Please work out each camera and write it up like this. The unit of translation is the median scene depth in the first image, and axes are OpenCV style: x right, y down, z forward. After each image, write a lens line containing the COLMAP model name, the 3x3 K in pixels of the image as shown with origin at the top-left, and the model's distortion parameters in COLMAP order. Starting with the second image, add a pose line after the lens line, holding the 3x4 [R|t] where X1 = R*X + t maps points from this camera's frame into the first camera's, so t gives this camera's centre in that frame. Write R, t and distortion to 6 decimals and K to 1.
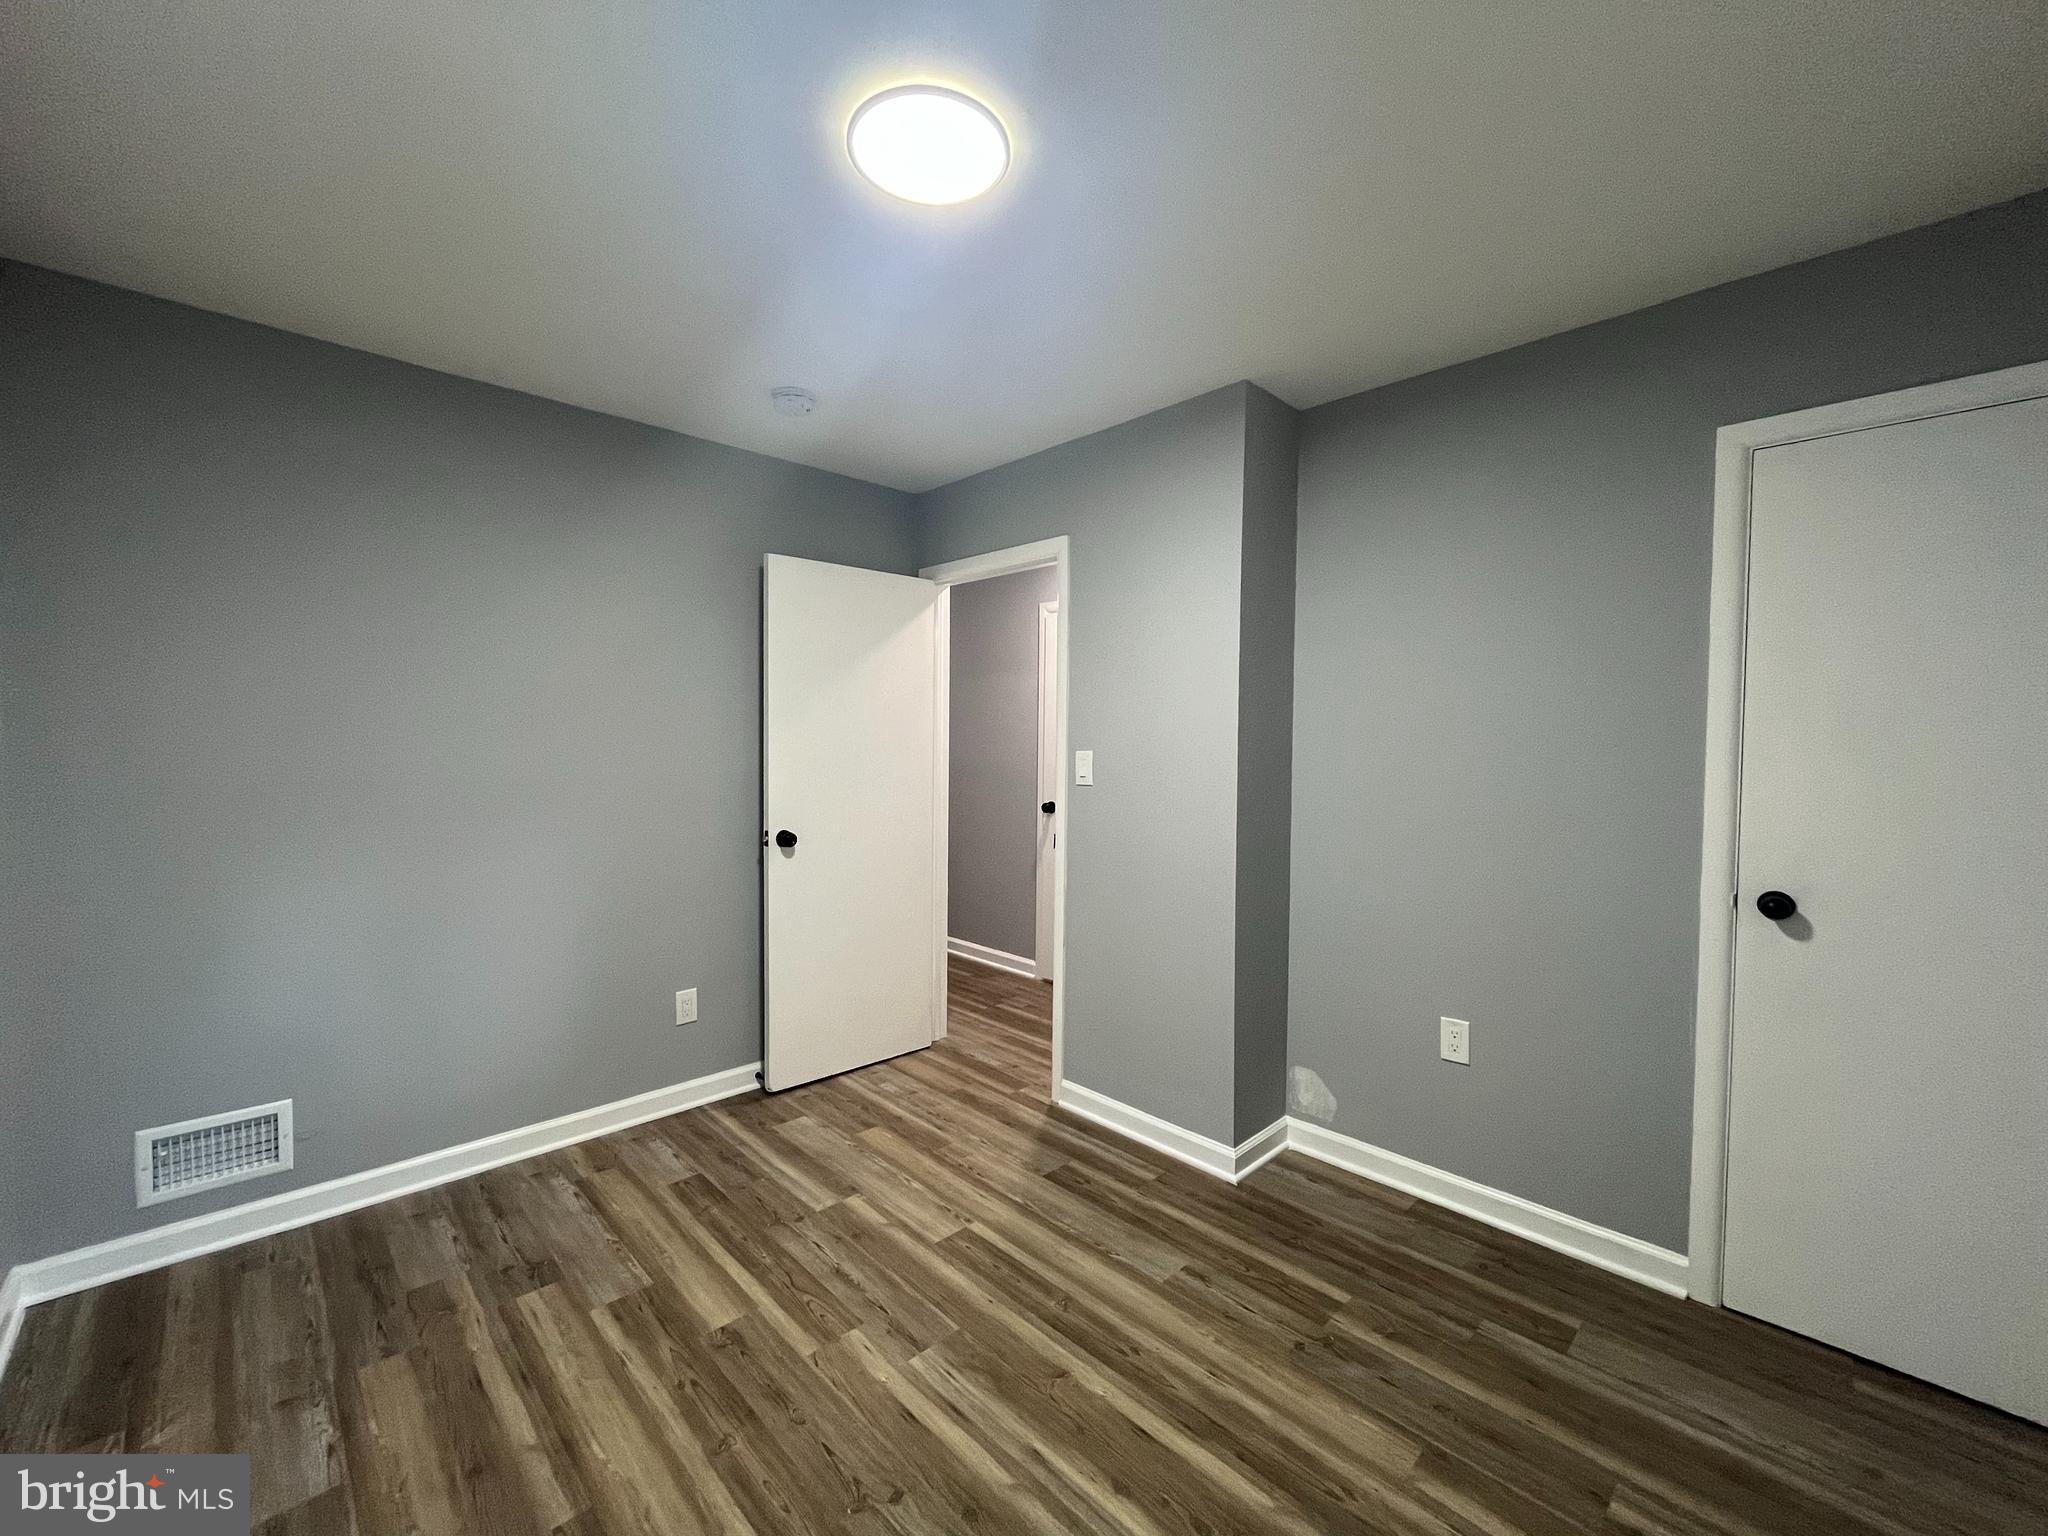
lens RADIAL K [[823.8, 0, 1019.2], [0, 823.8, 764.4], [0, 0, 1]] dist [-0.006594, 0.000299]
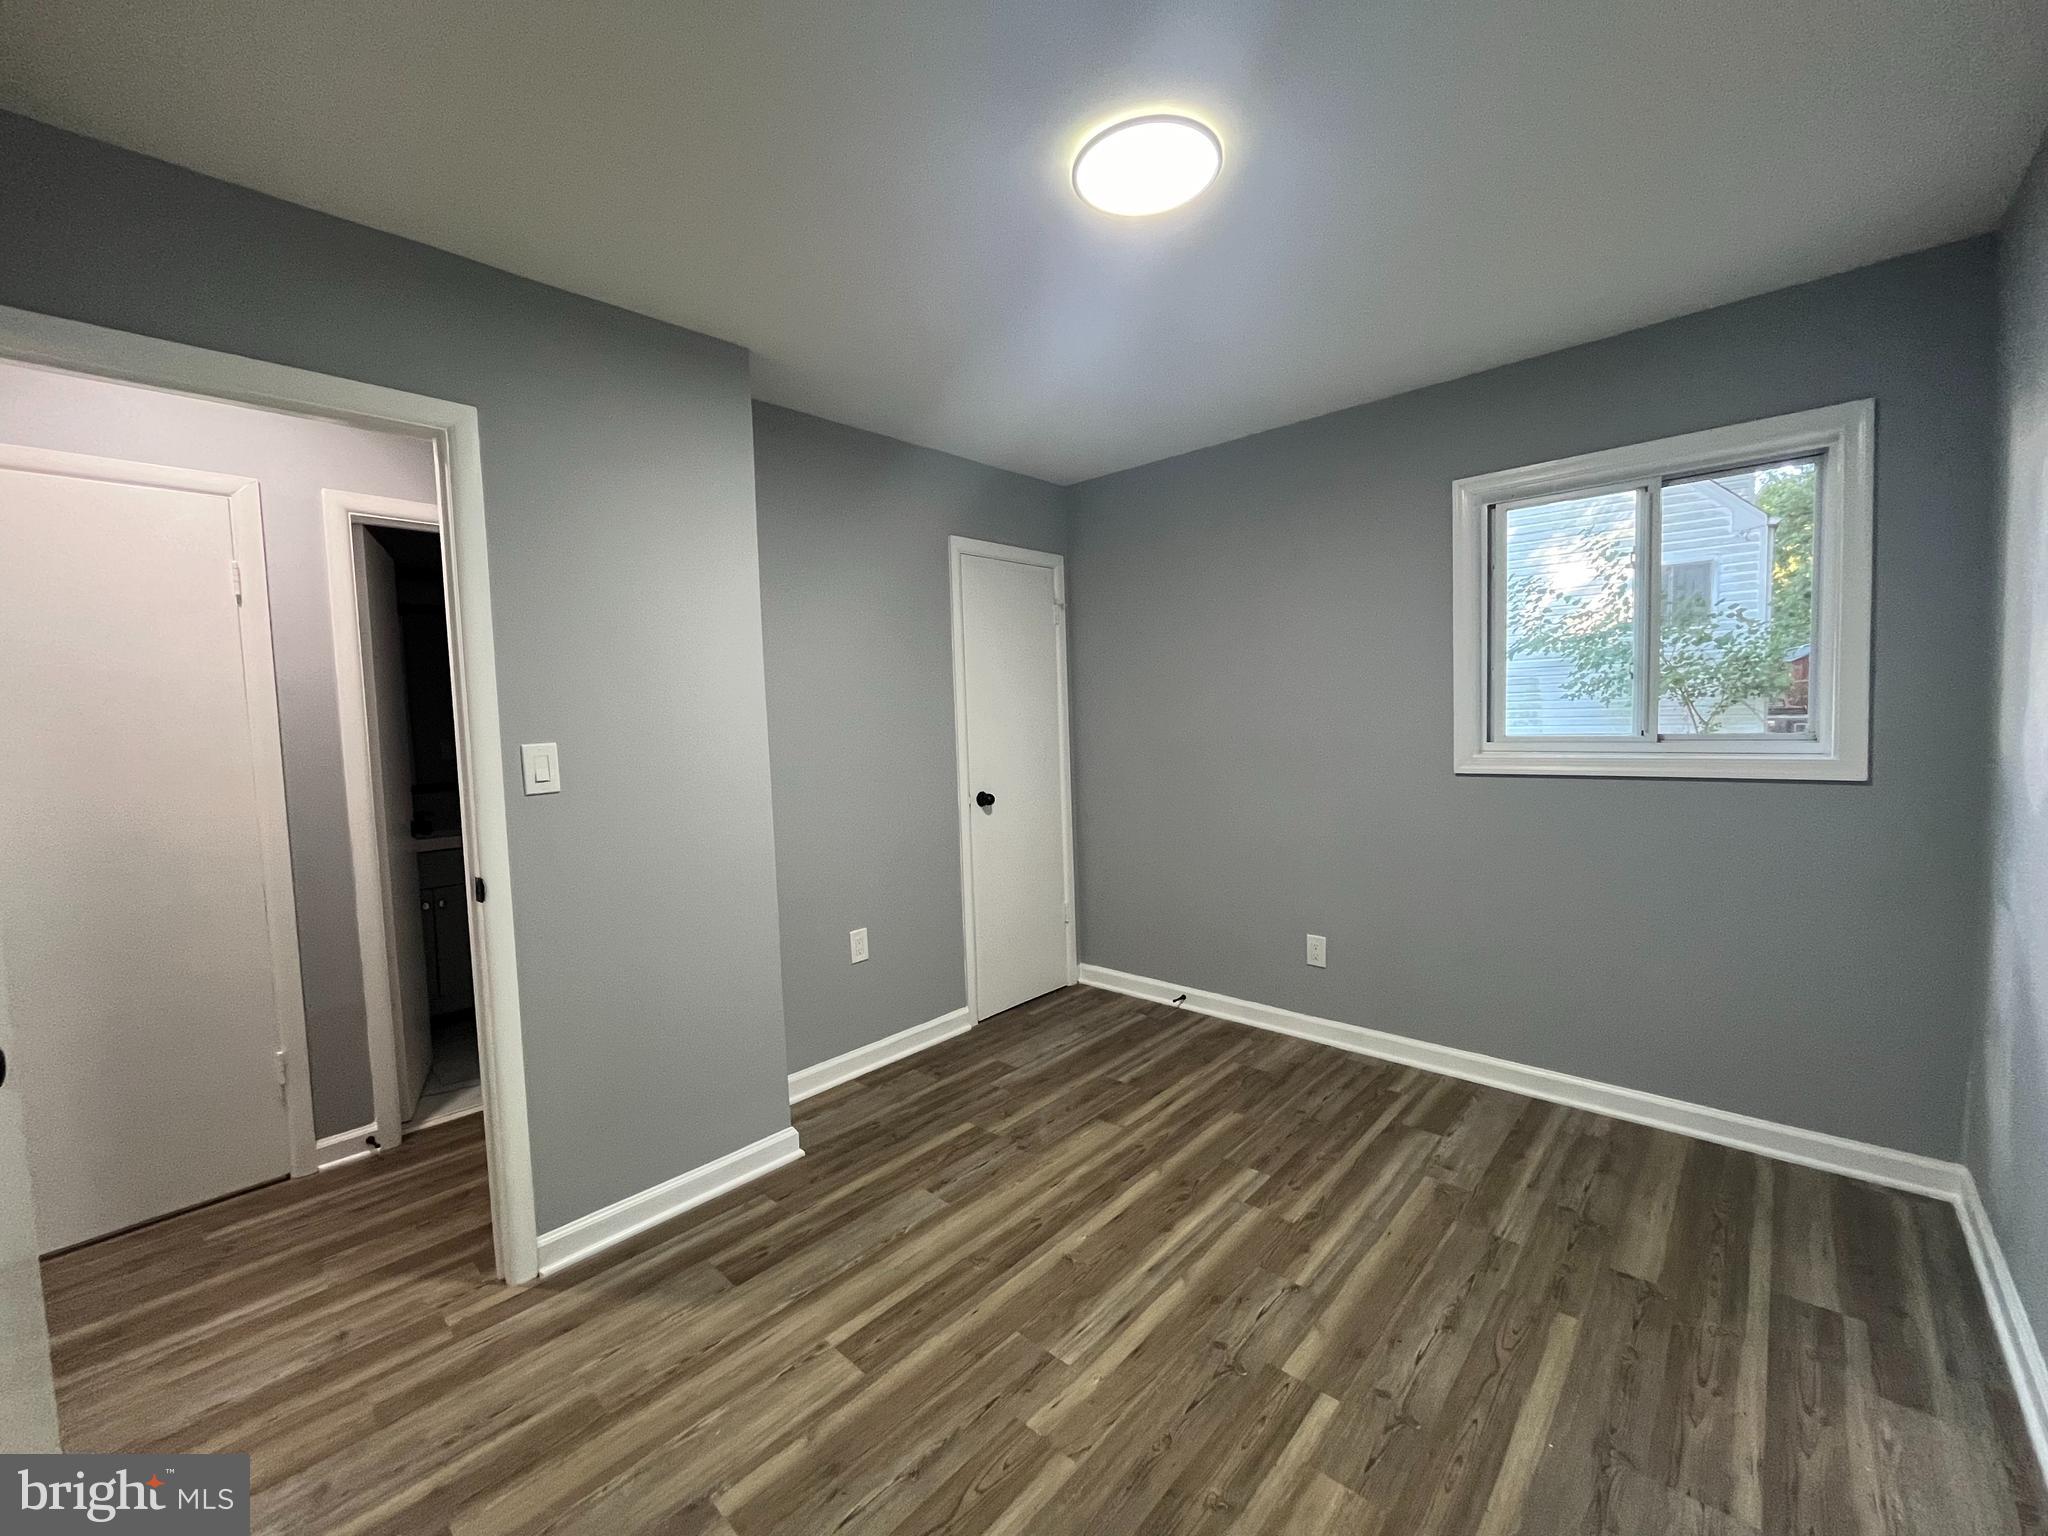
lens RADIAL K [[823.8, 0, 1020.5], [0, 823.8, 768.6], [0, 0, 1]] dist [-0.006594, 0.000299]
pose [[-0.053783, -0.071479, 0.995991, -0.892632], [0.060416, 0.995374, 0.074697, -0.032031], [-0.996723, 0.064191, -0.049216, 0.915726]]
